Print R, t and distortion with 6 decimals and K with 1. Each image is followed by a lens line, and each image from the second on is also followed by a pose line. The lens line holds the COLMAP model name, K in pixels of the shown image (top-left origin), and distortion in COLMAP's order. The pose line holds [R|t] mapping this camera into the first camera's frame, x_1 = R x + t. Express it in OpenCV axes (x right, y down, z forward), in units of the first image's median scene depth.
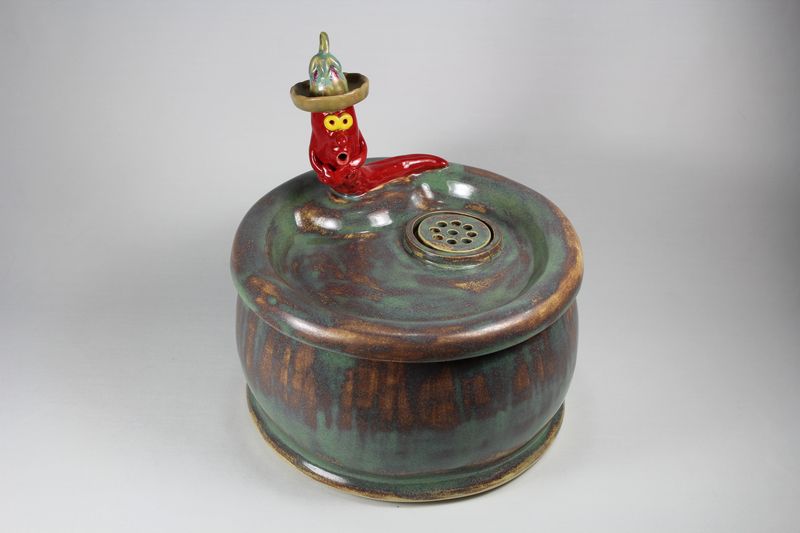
lens RADIAL K [[1267.9, 0, 400.0], [0, 1267.9, 266.5], [0, 0, 1]] dist [-0.024441, -0.009613]
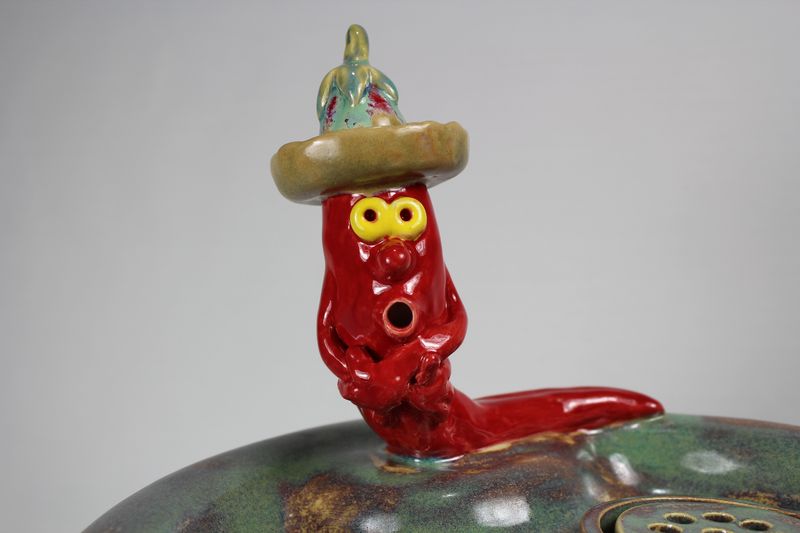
lens RADIAL K [[1011.1, 0, 400.0], [0, 1011.1, 266.5], [0, 0, 1]] dist [-0.041652, -0.008842]
pose [[0.994561, -0.031330, -0.099333, -0.015953], [-0.019412, 0.881220, -0.472308, 0.041830], [0.102331, 0.471667, 0.875819, 0.759201]]
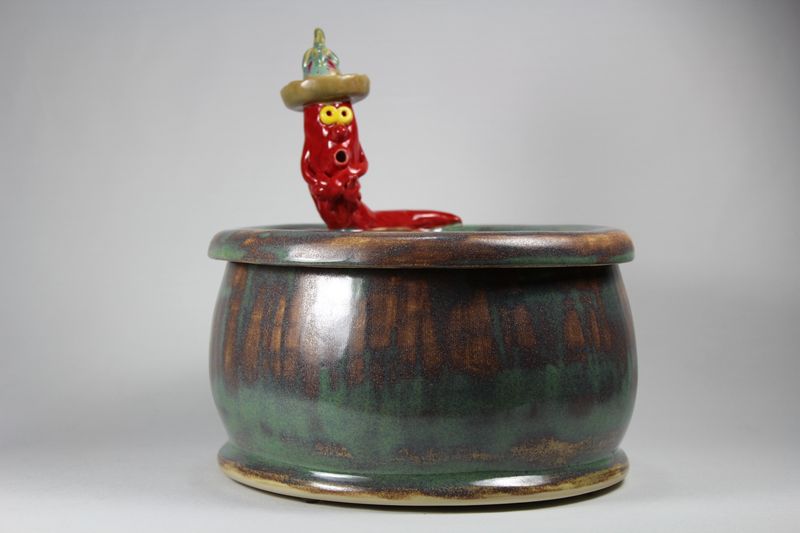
lens RADIAL K [[1636.7, 0, 400.0], [0, 1636.7, 266.5], [0, 0, 1]] dist [-0.001757, 0.027266]
pose [[0.999039, -0.017648, 0.040124, -0.052848], [0.035424, 0.864189, -0.501918, 0.552099], [-0.025817, 0.502857, 0.863984, 0.083300]]
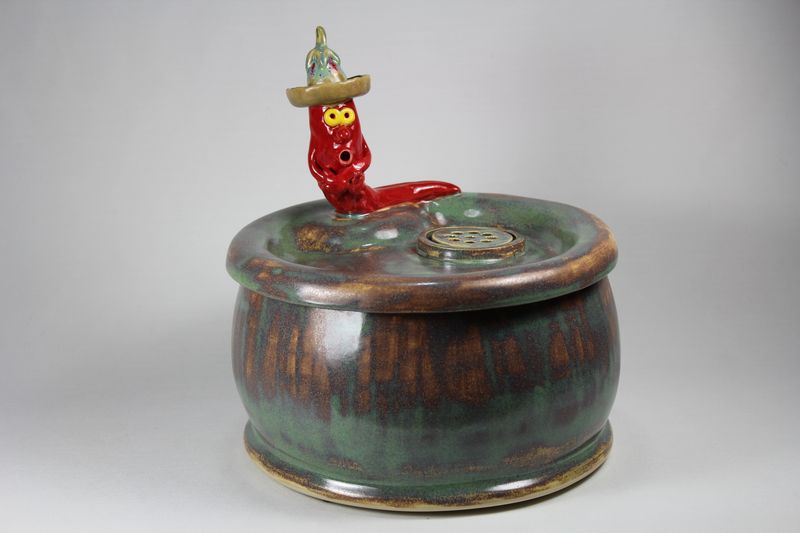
lens RADIAL K [[1636.7, 0, 400.0], [0, 1636.7, 266.5], [0, 0, 1]] dist [-0.001757, 0.027266]
pose [[0.998602, -0.050299, 0.016228, -0.029939], [0.052851, 0.951618, -0.302704, 0.362234], [-0.000218, 0.303138, 0.952947, -0.108933]]
